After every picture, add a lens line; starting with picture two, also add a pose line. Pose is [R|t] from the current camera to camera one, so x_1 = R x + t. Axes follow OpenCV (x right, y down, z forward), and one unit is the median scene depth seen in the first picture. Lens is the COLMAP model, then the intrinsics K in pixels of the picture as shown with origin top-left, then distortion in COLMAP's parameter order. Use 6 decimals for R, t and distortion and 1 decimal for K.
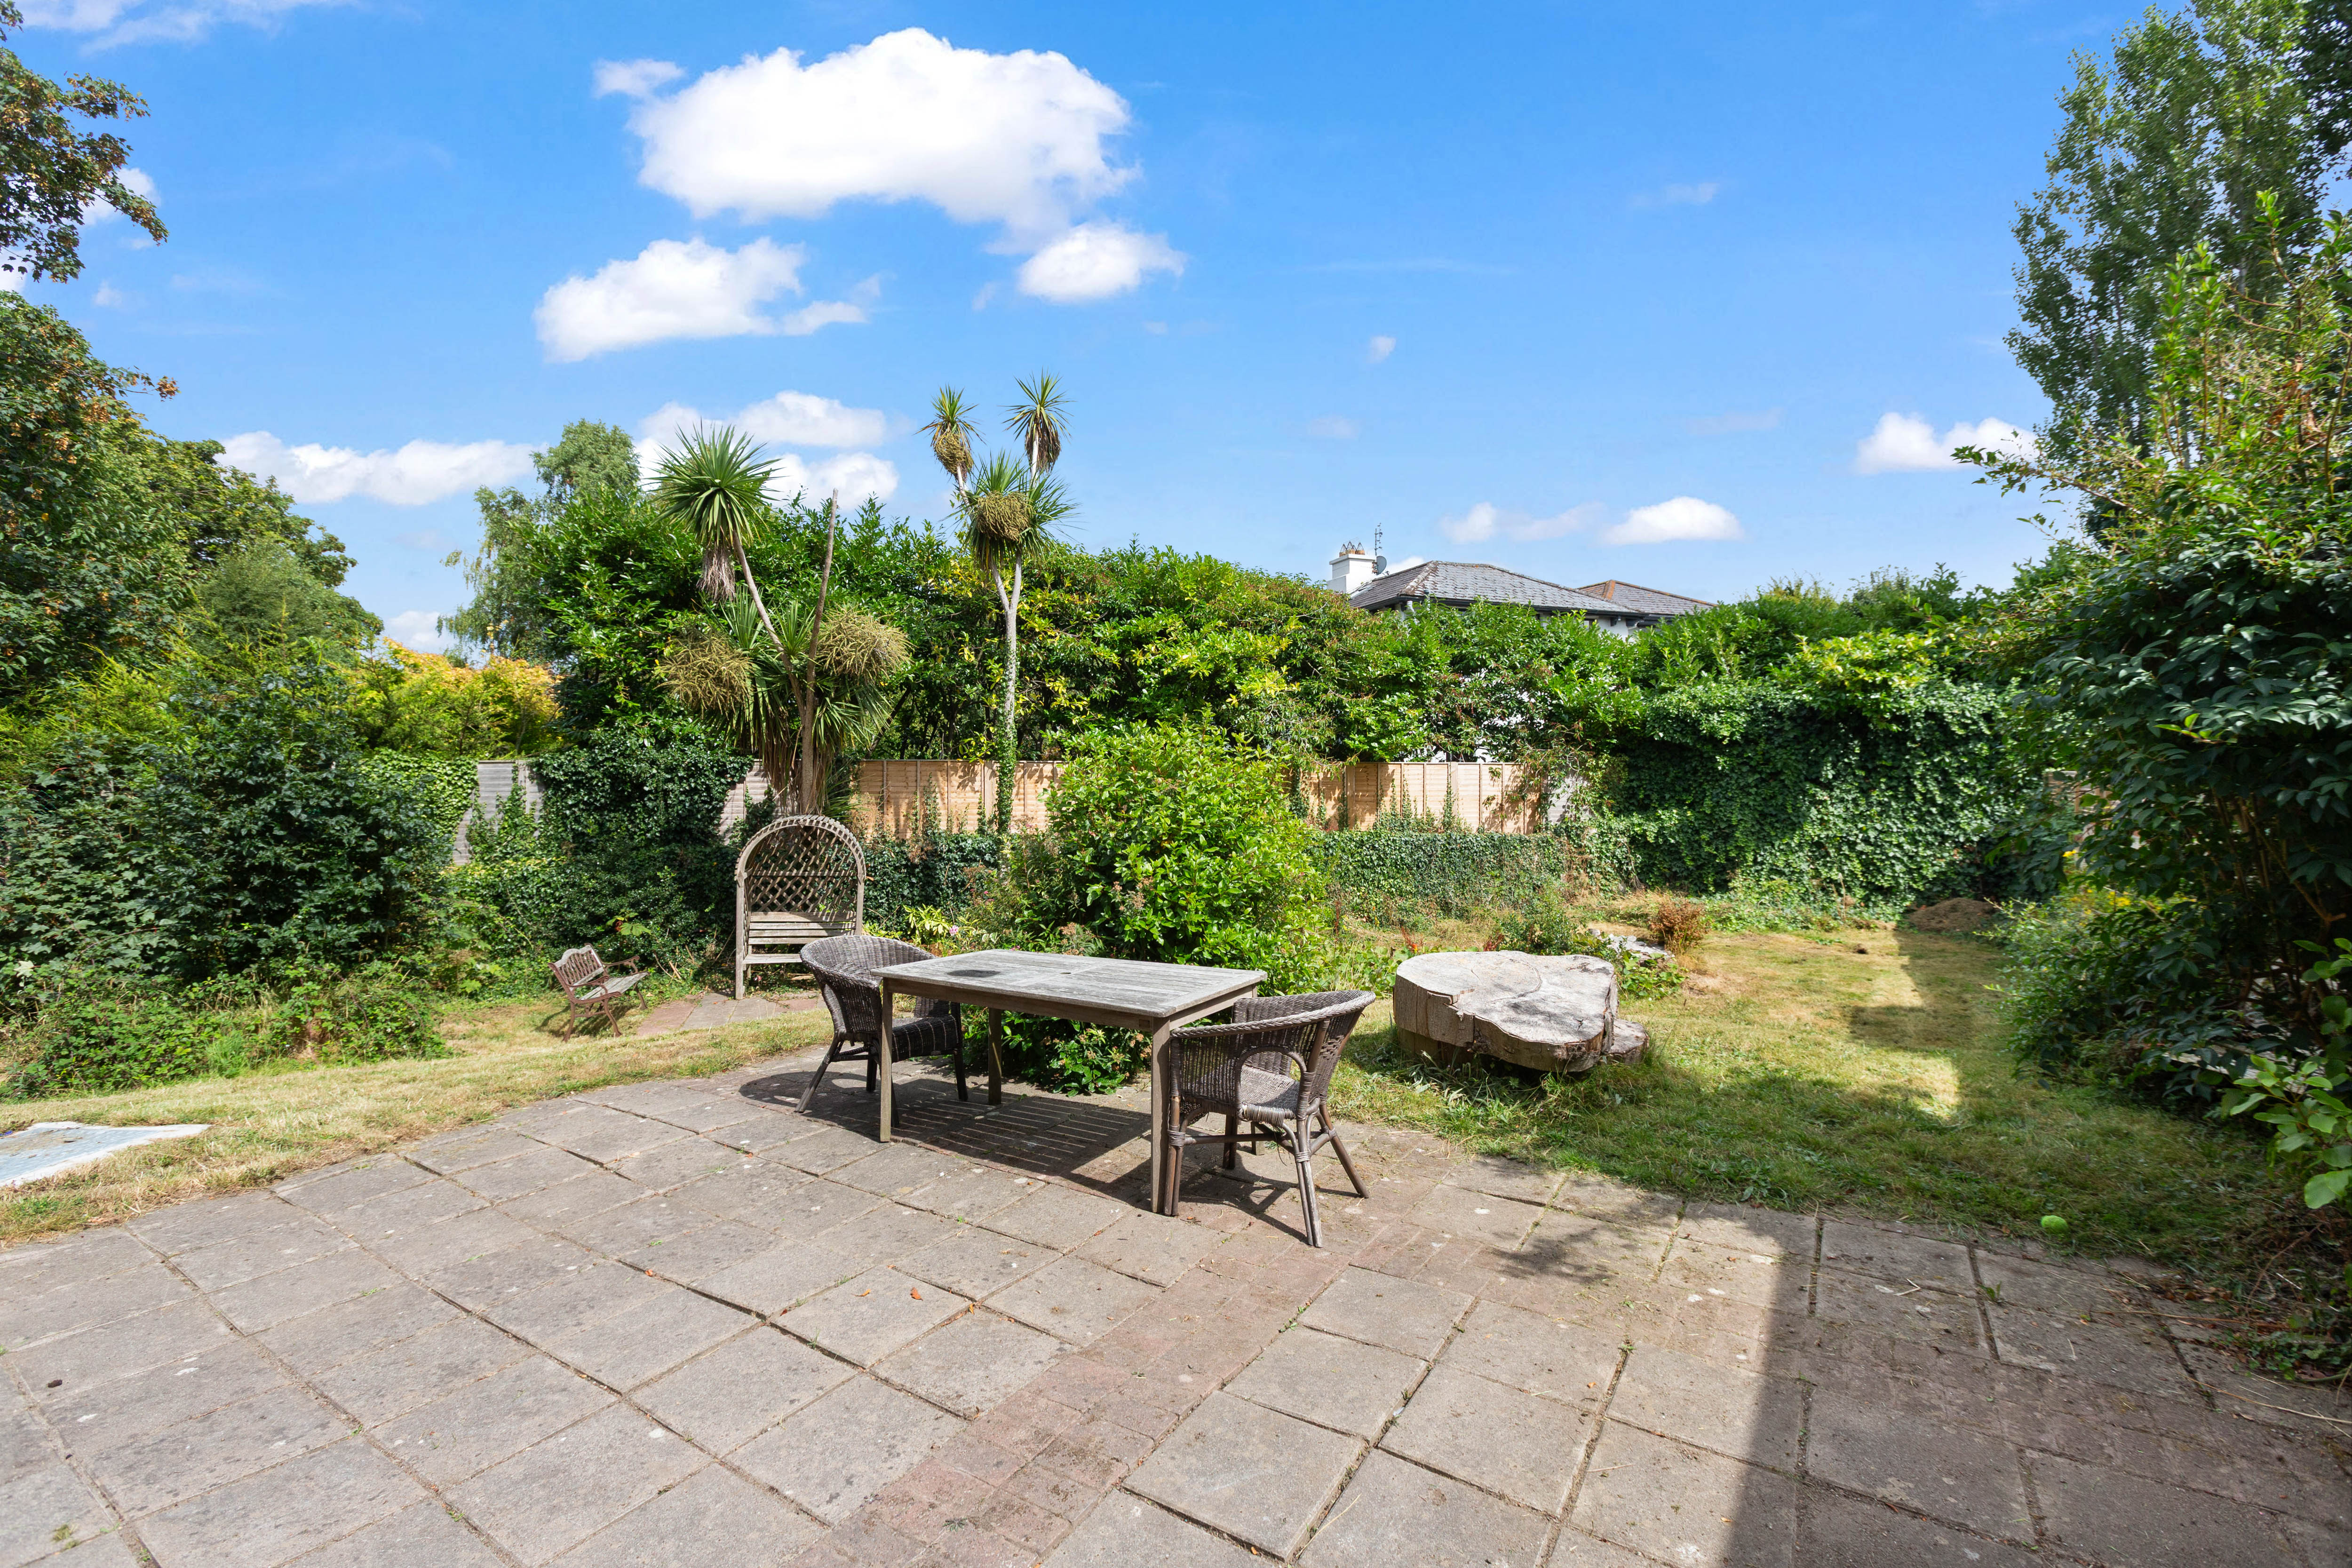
lens RADIAL K [[1053.2, 0, 1171.7], [0, 1053.2, 779.1], [0, 0, 1]] dist [0.002216, 0.000143]
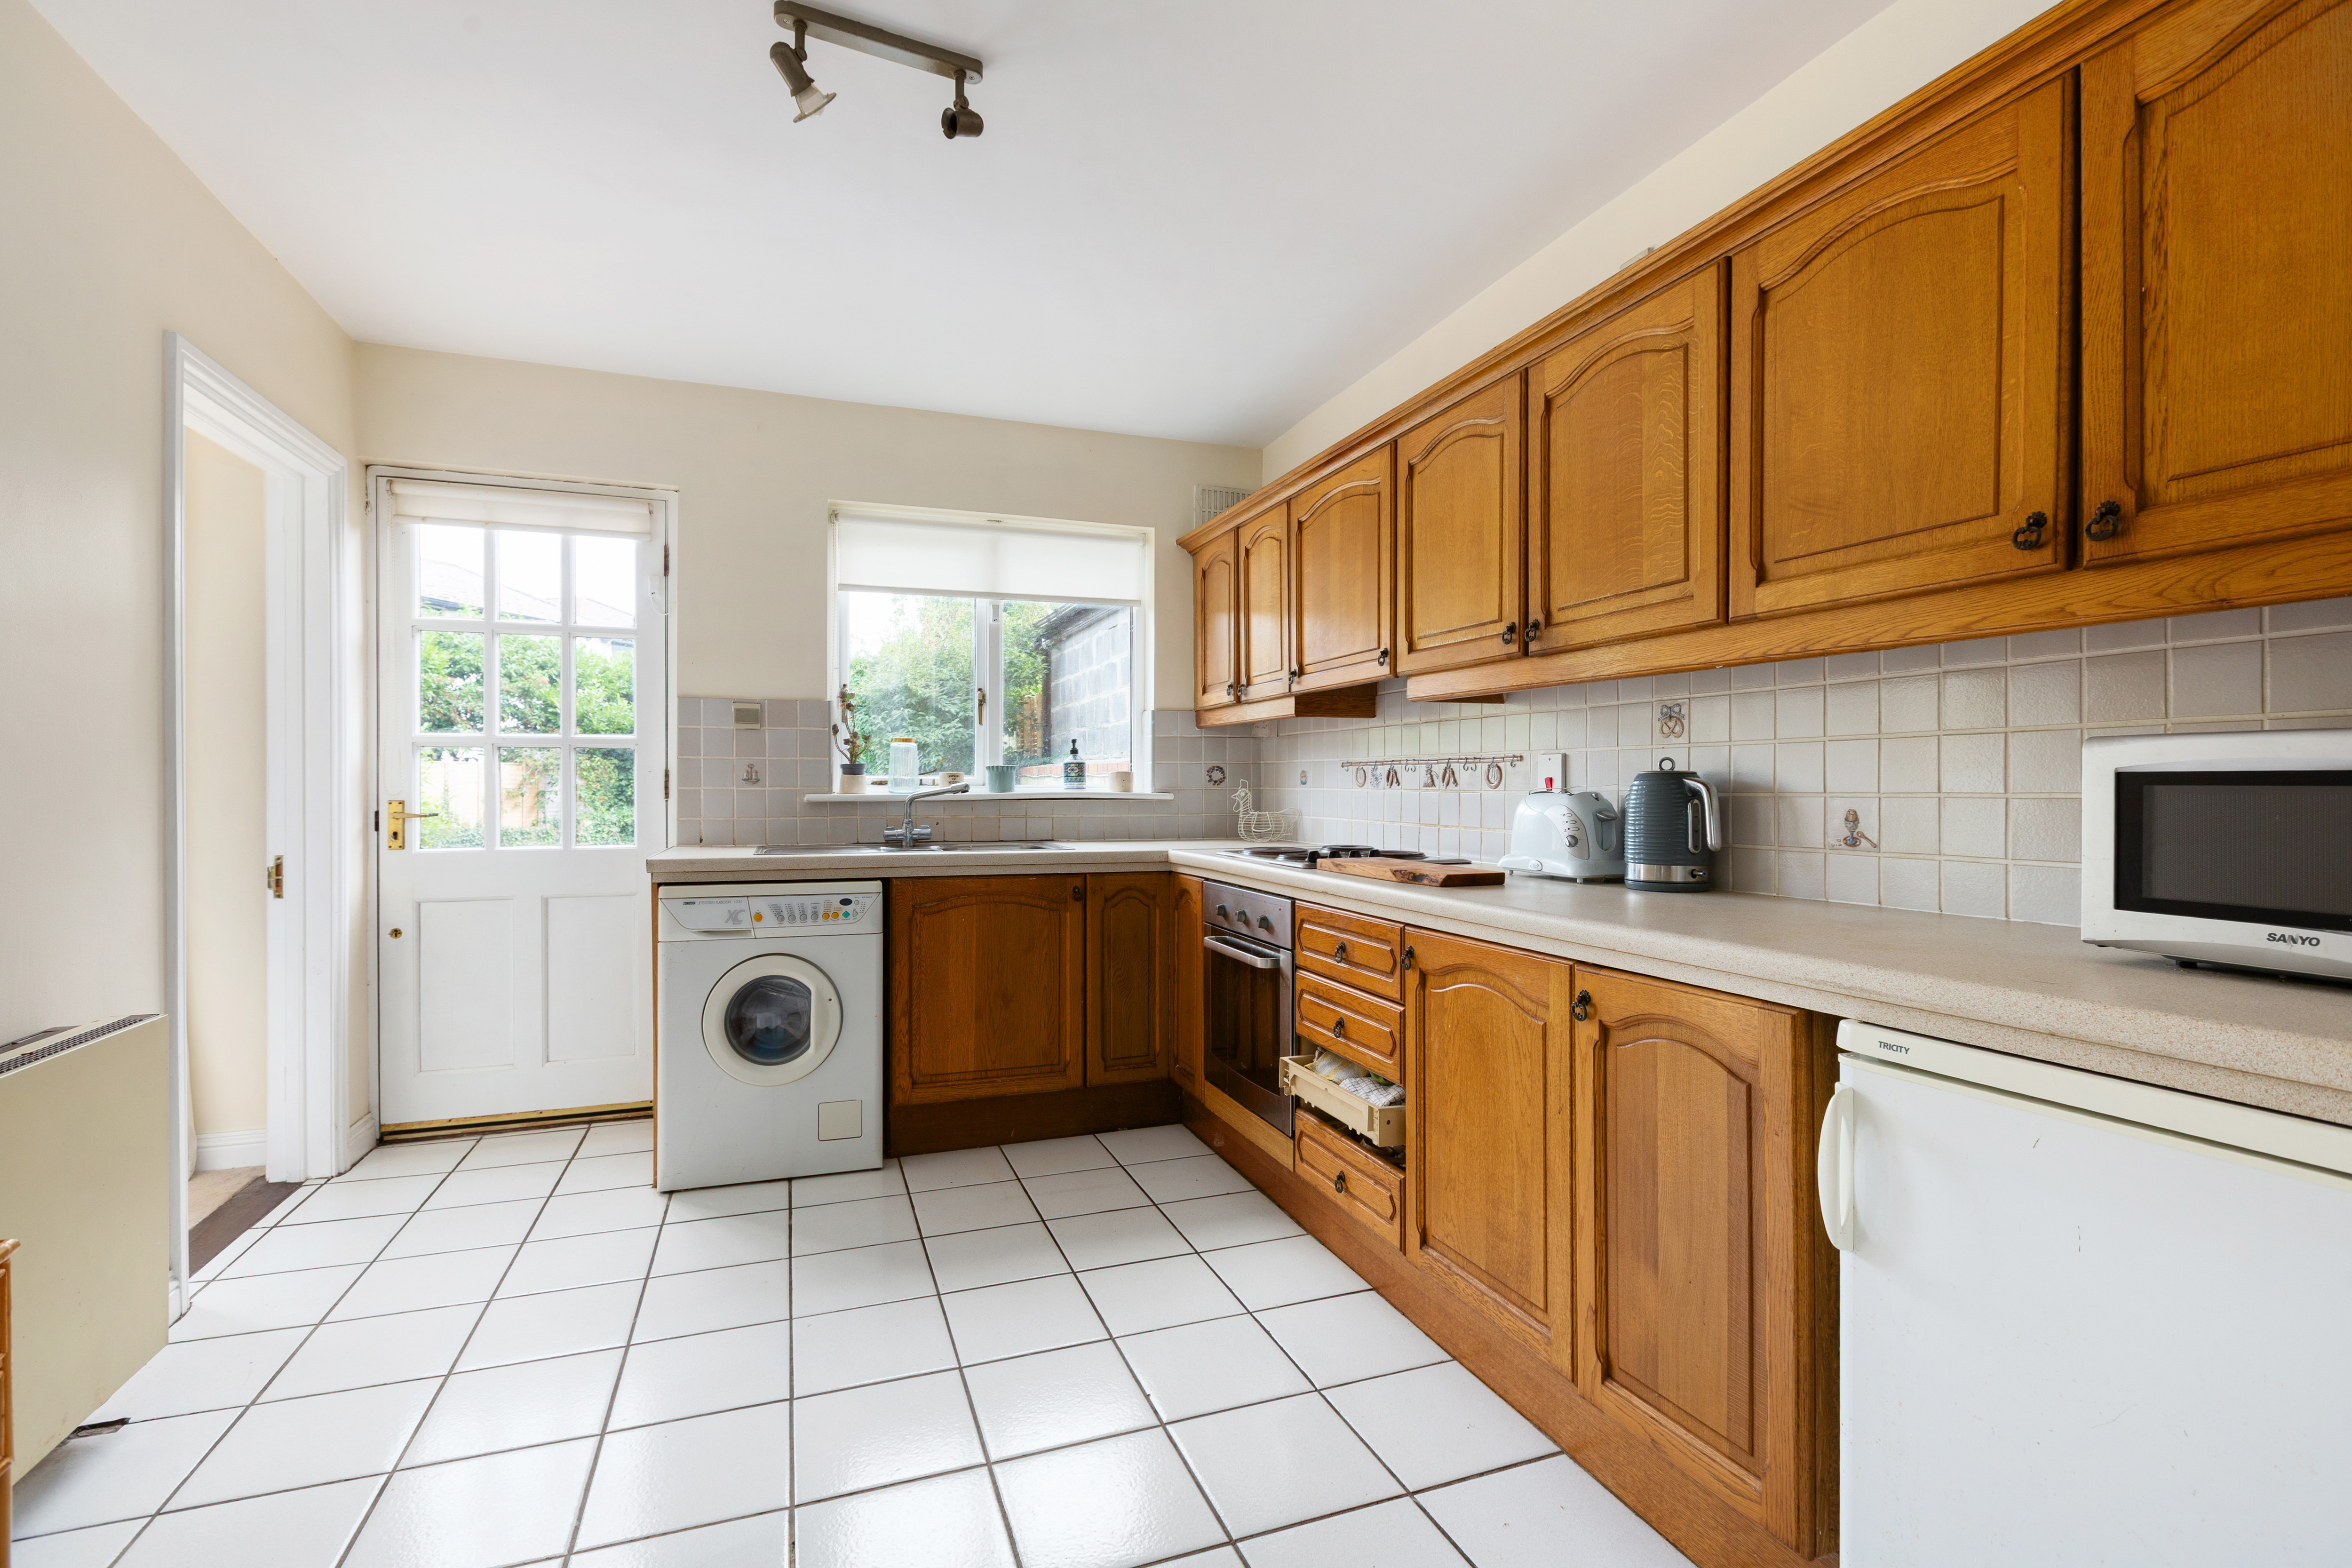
lens RADIAL K [[1053.2, 0, 1168.5], [0, 1053.2, 792.1], [0, 0, 1]] dist [0.002216, 0.000143]
pose [[0.604561, -0.005109, 0.796542, -0.140259], [0.002879, 0.999987, 0.004228, 0.012213], [-0.796553, -0.000263, 0.604568, -0.215658]]
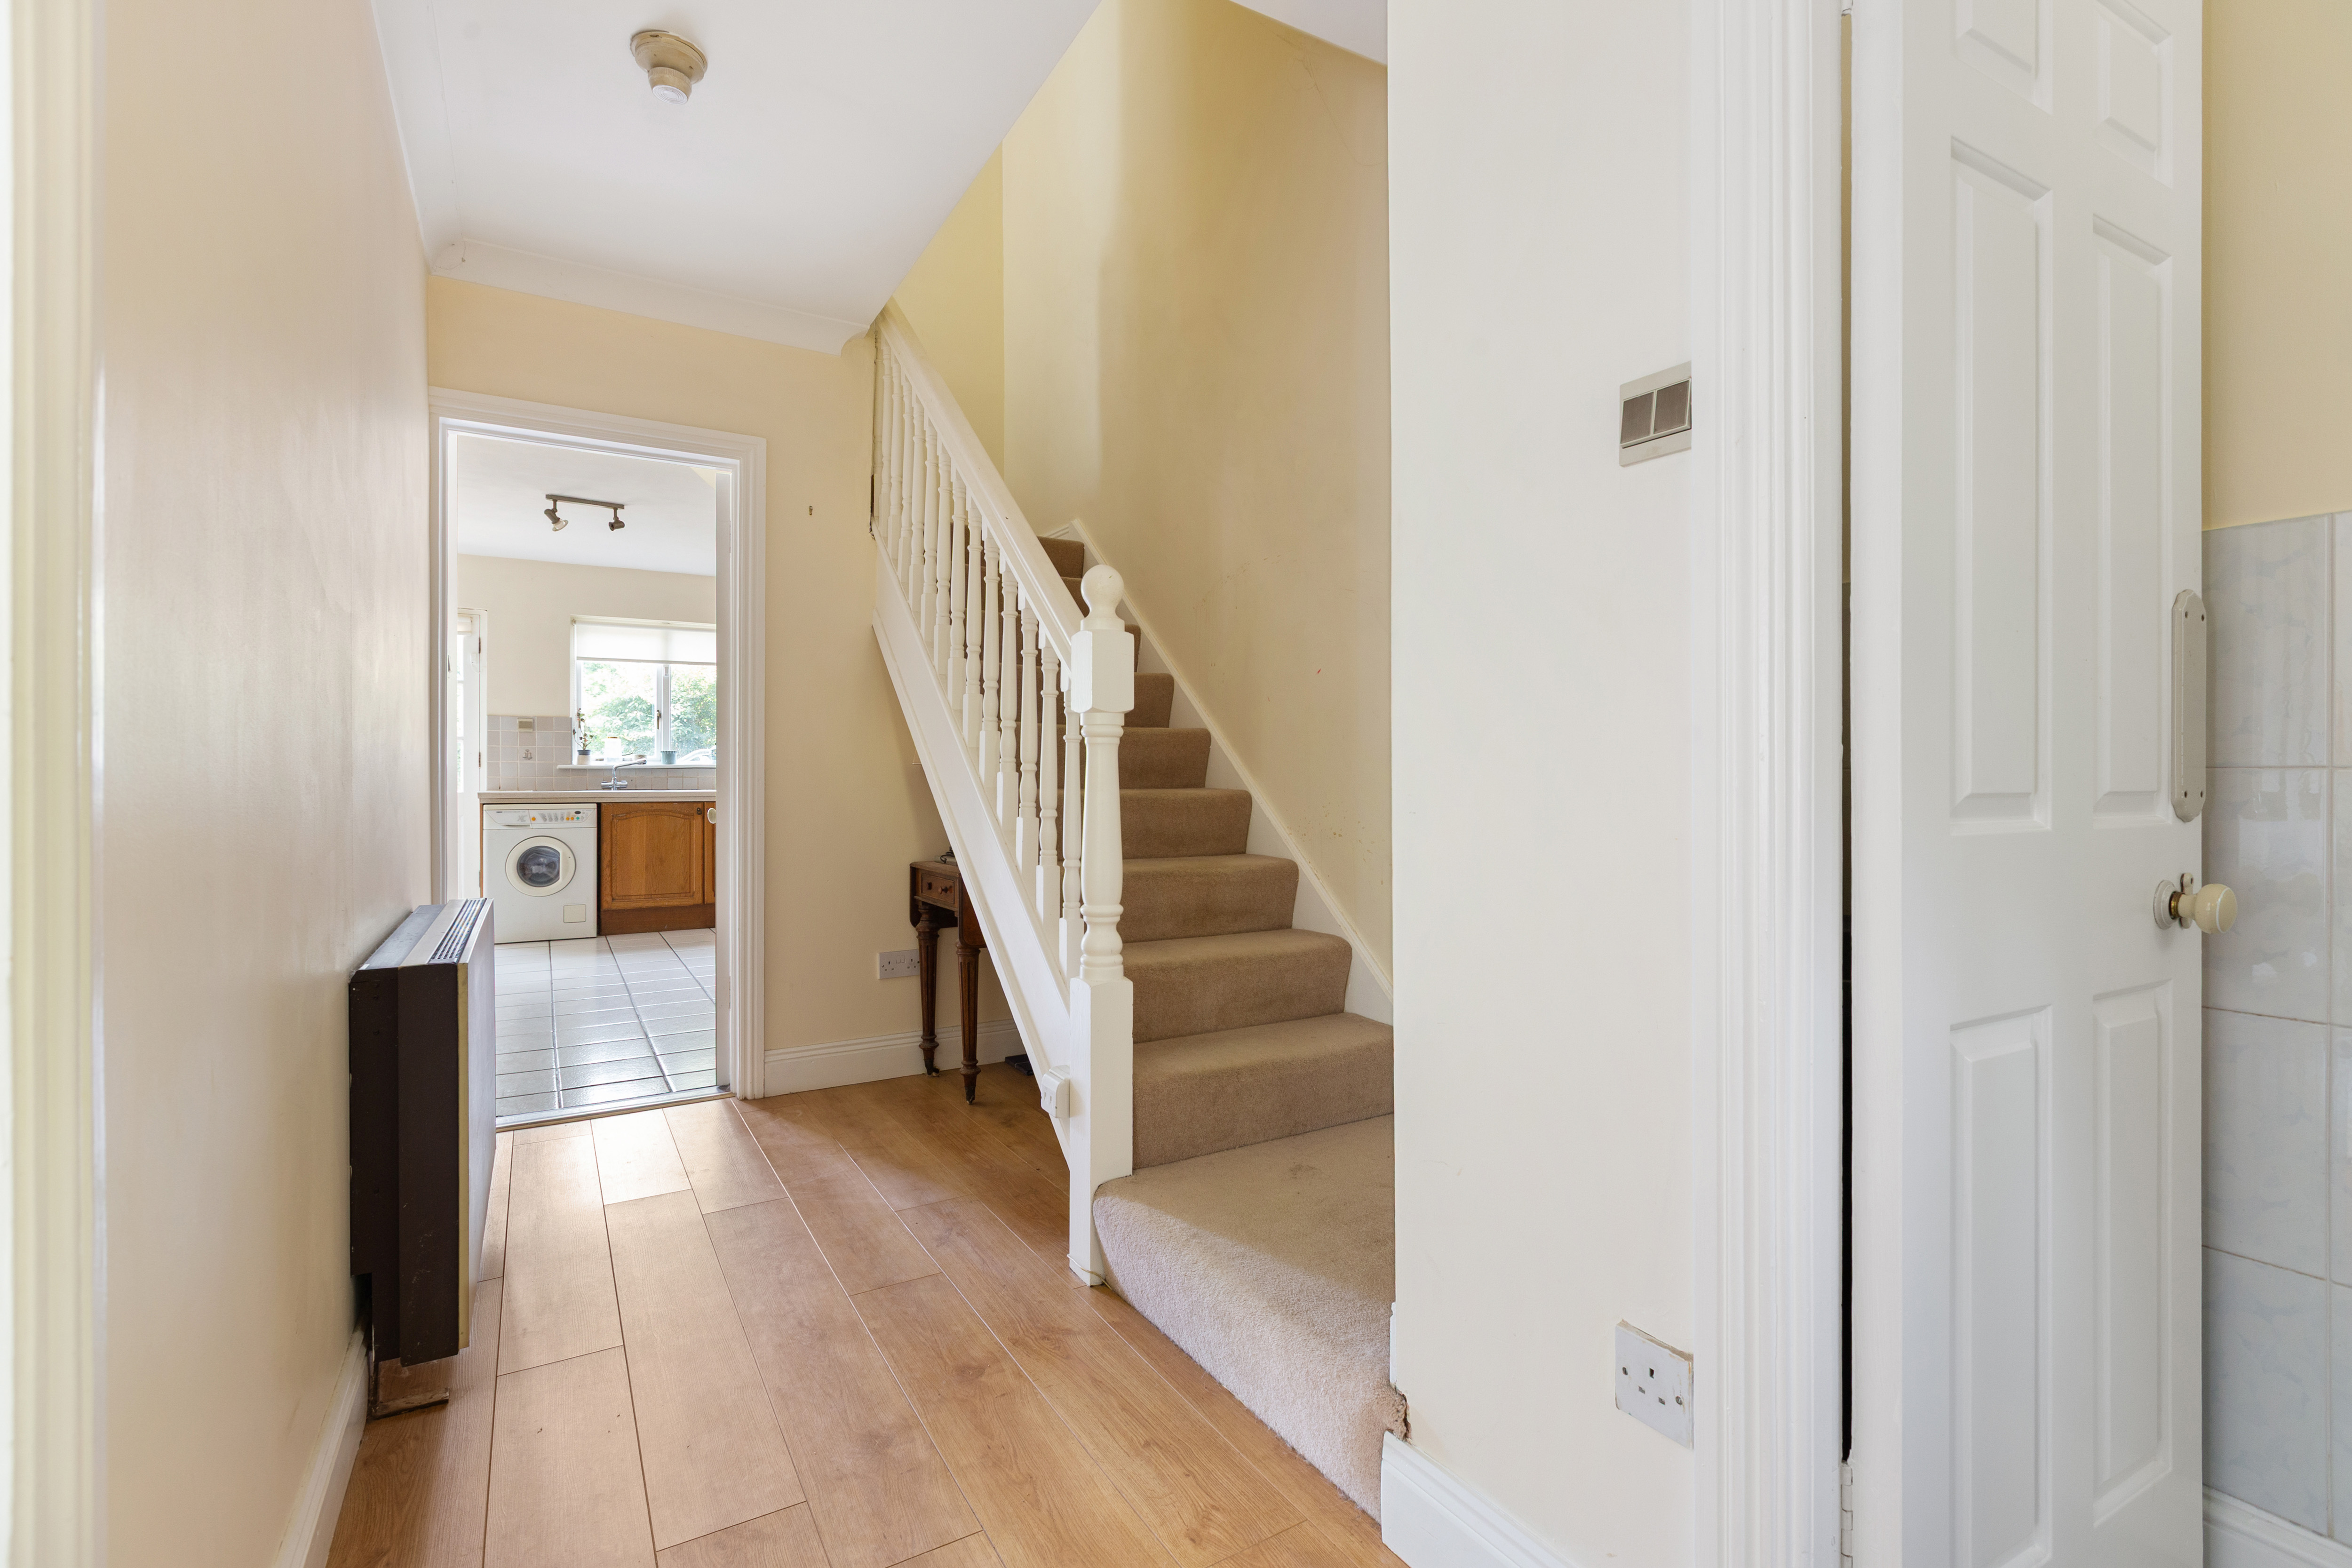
lens RADIAL K [[1053.2, 0, 1172.9], [0, 1053.2, 771.6], [0, 0, 1]] dist [0.002216, 0.000143]
pose [[0.440309, 0.002886, 0.897841, -1.072105], [0.006734, 0.999956, -0.006517, 0.065935], [-0.897821, 0.008916, 0.440271, -1.625559]]
